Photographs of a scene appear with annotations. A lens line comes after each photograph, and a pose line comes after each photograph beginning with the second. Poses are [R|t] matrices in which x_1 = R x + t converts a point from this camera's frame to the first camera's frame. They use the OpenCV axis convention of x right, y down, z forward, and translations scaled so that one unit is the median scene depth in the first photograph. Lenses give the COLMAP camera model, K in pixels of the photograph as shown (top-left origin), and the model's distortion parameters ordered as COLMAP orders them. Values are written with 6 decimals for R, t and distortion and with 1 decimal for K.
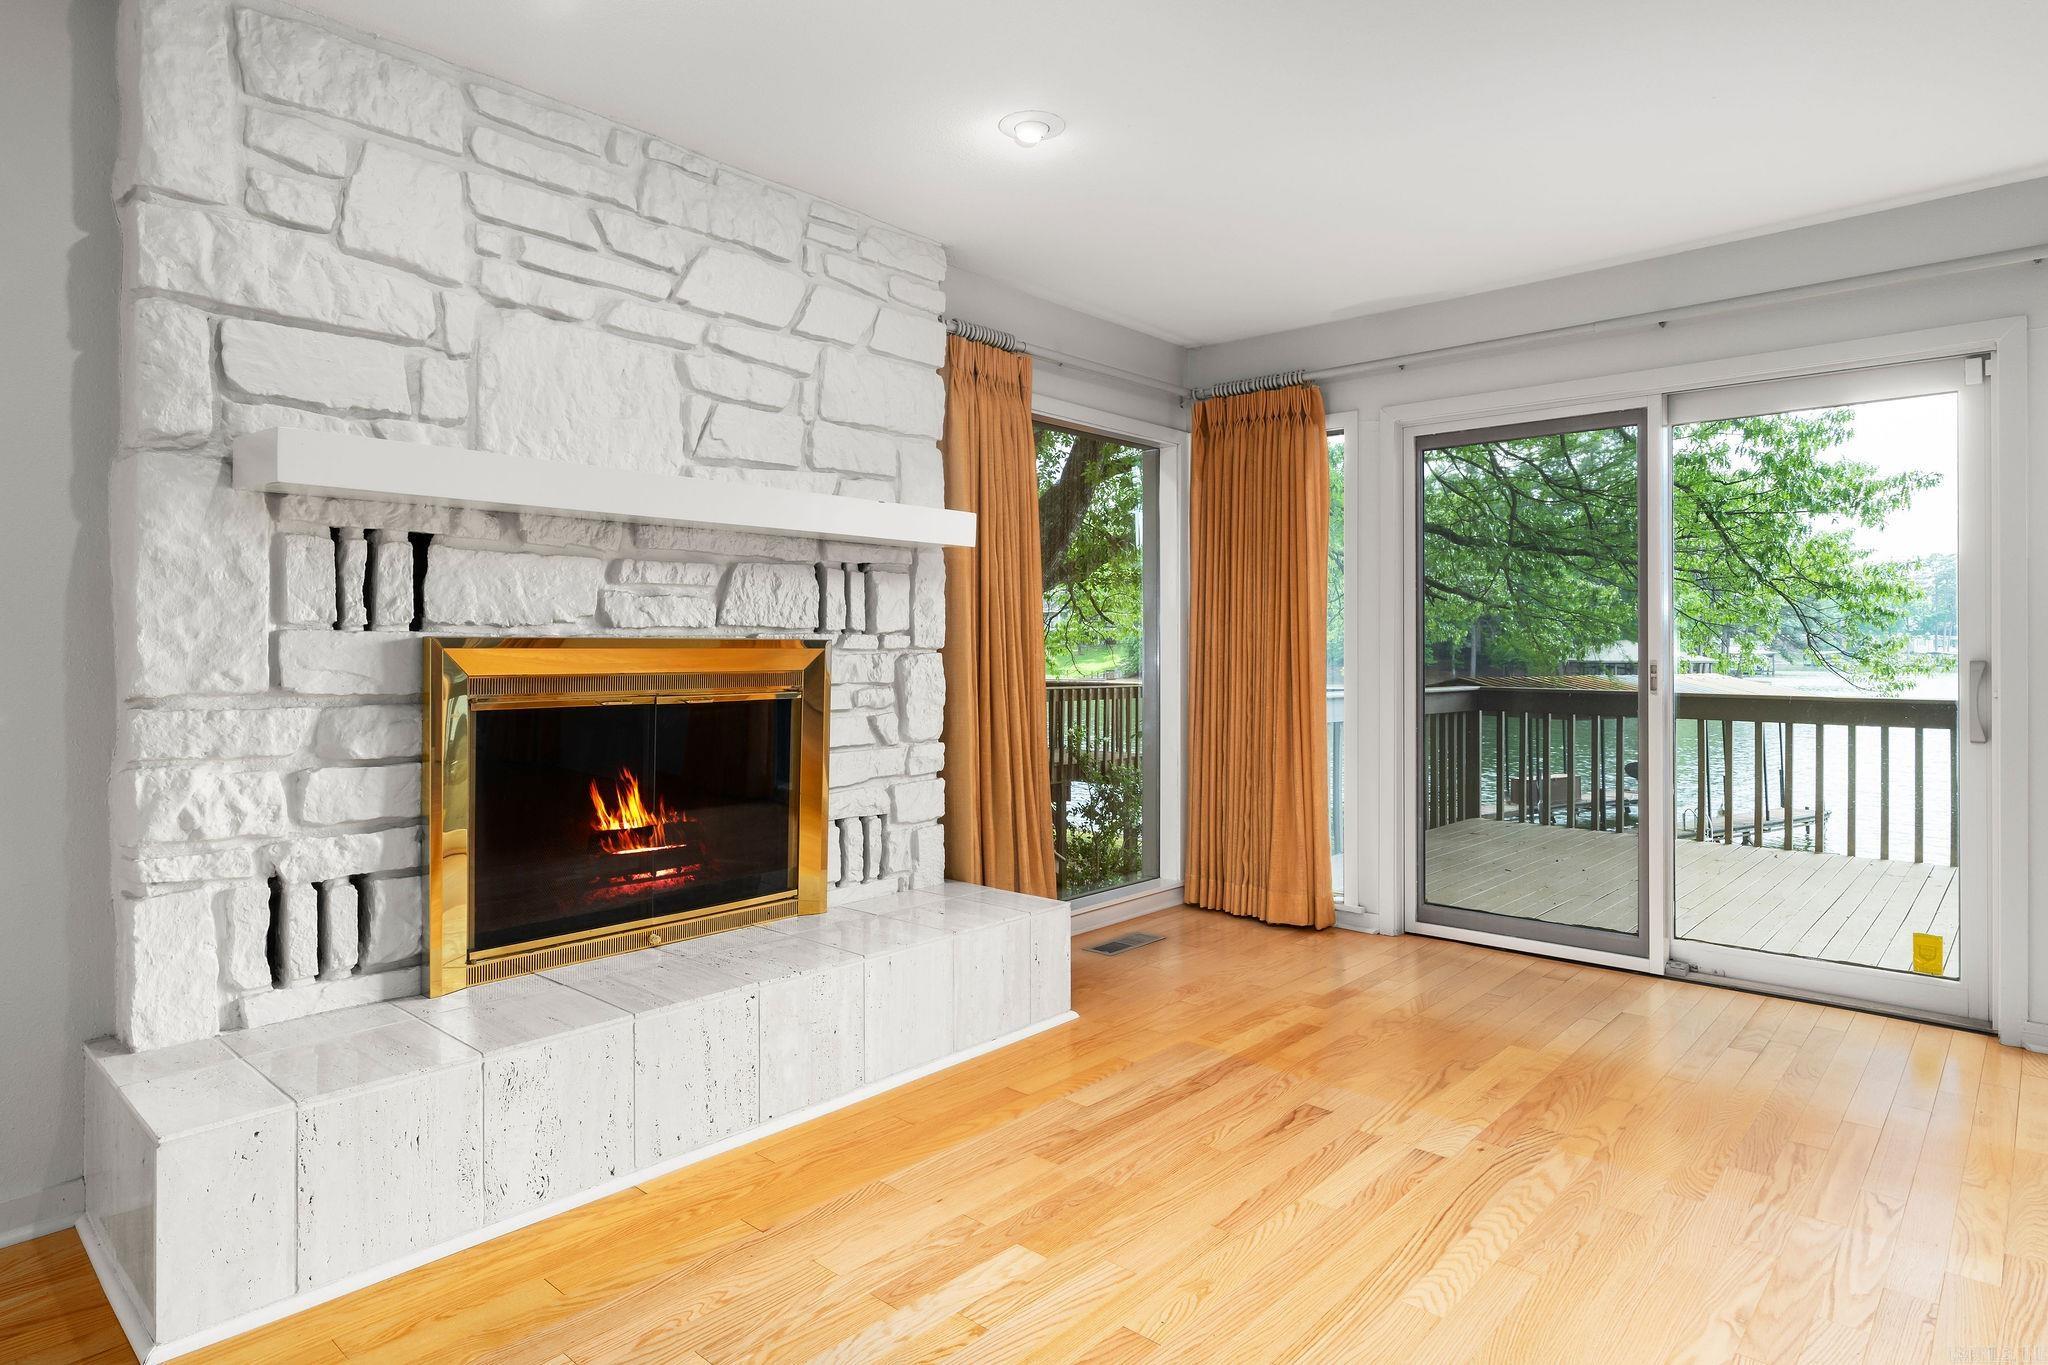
lens RADIAL K [[1150.9, 0, 1023.5], [0, 1150.9, 645.1], [0, 0, 1]] dist [0.001290, -0.000414]
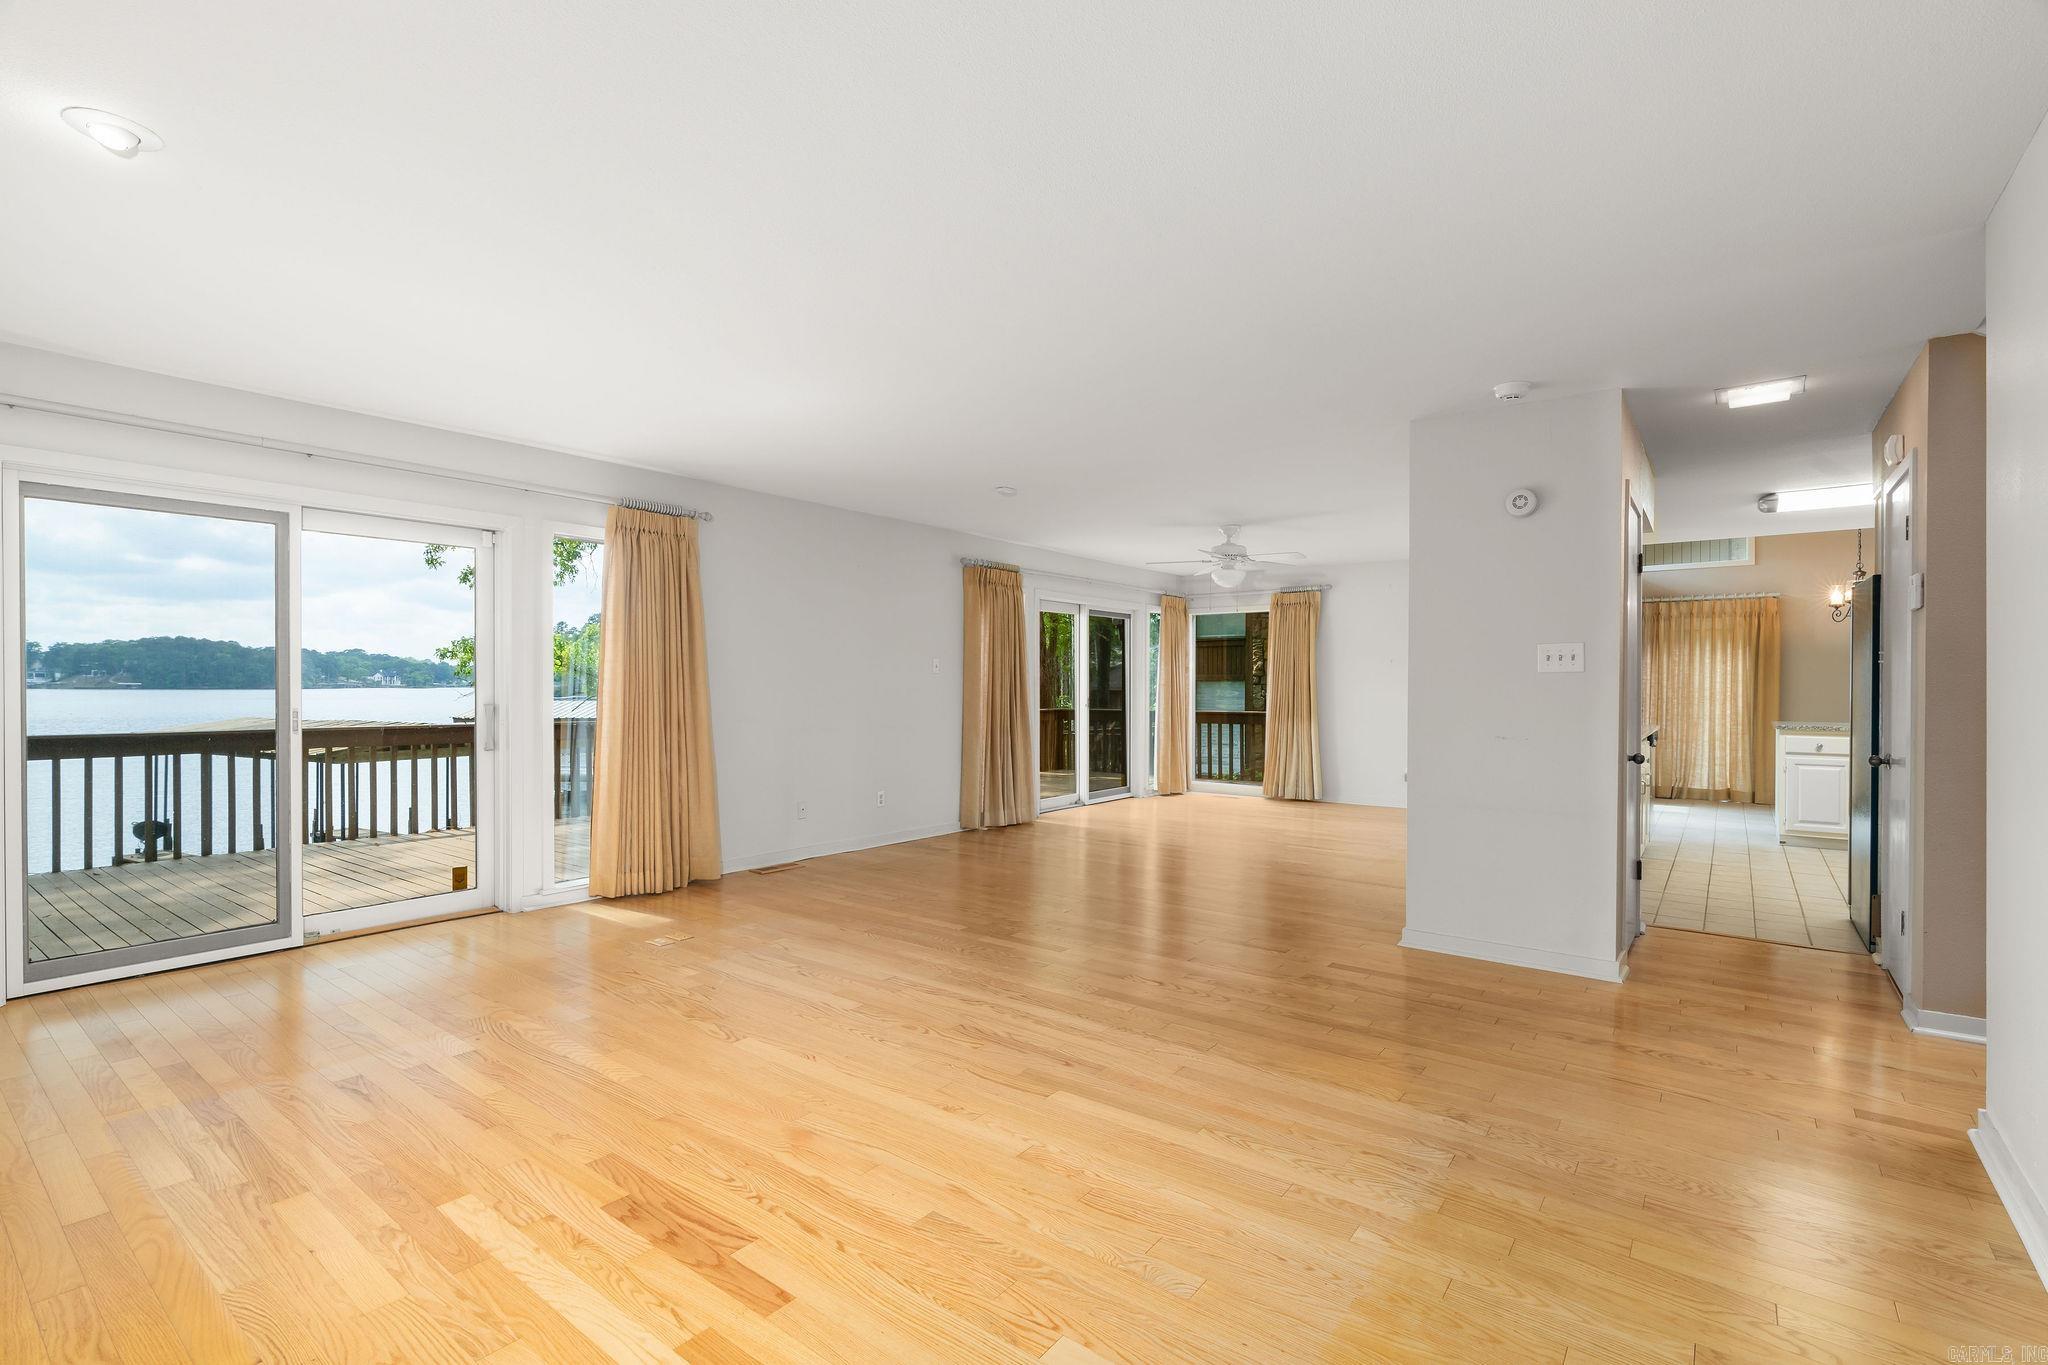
lens RADIAL K [[938.8, 0, 1018.0], [0, 938.8, 688.7], [0, 0, 1]] dist [-0.001247, -0.000045]
pose [[-0.076741, -0.003711, 0.997044, -0.648898], [-0.004767, 0.999983, 0.003355, -0.017478], [-0.997040, -0.004496, -0.076757, 0.297845]]
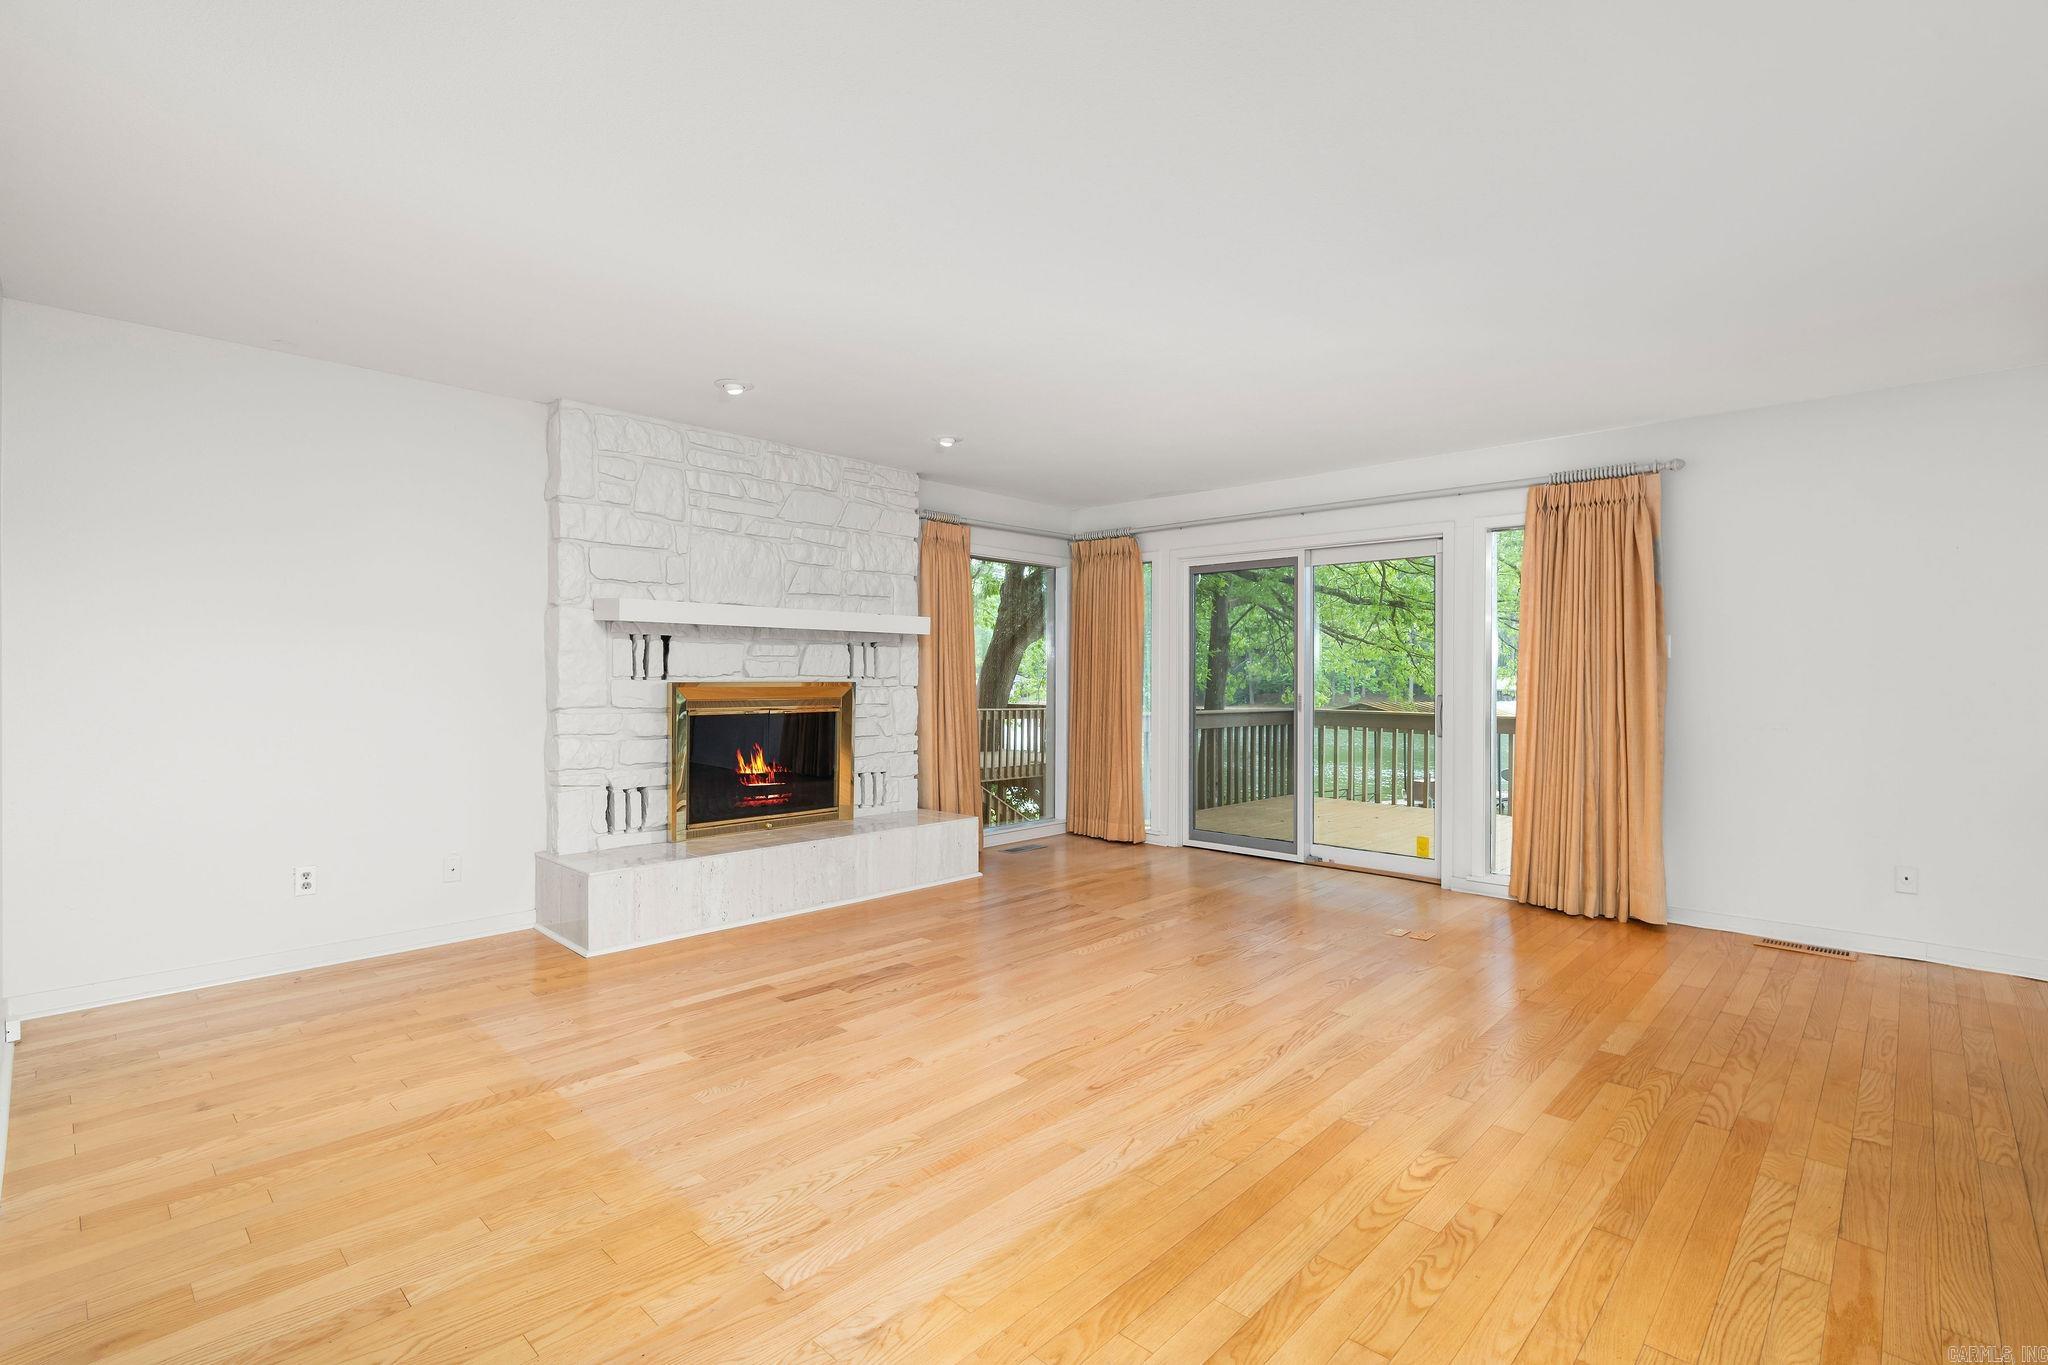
lens RADIAL K [[938.8, 0, 1018.0], [0, 938.8, 688.7], [0, 0, 1]] dist [-0.001247, -0.000045]
pose [[0.999428, 0.003461, -0.033636, 0.163192], [-0.003030, 0.999913, 0.012852, -0.014507], [0.033678, -0.012743, 0.999351, -0.593620]]
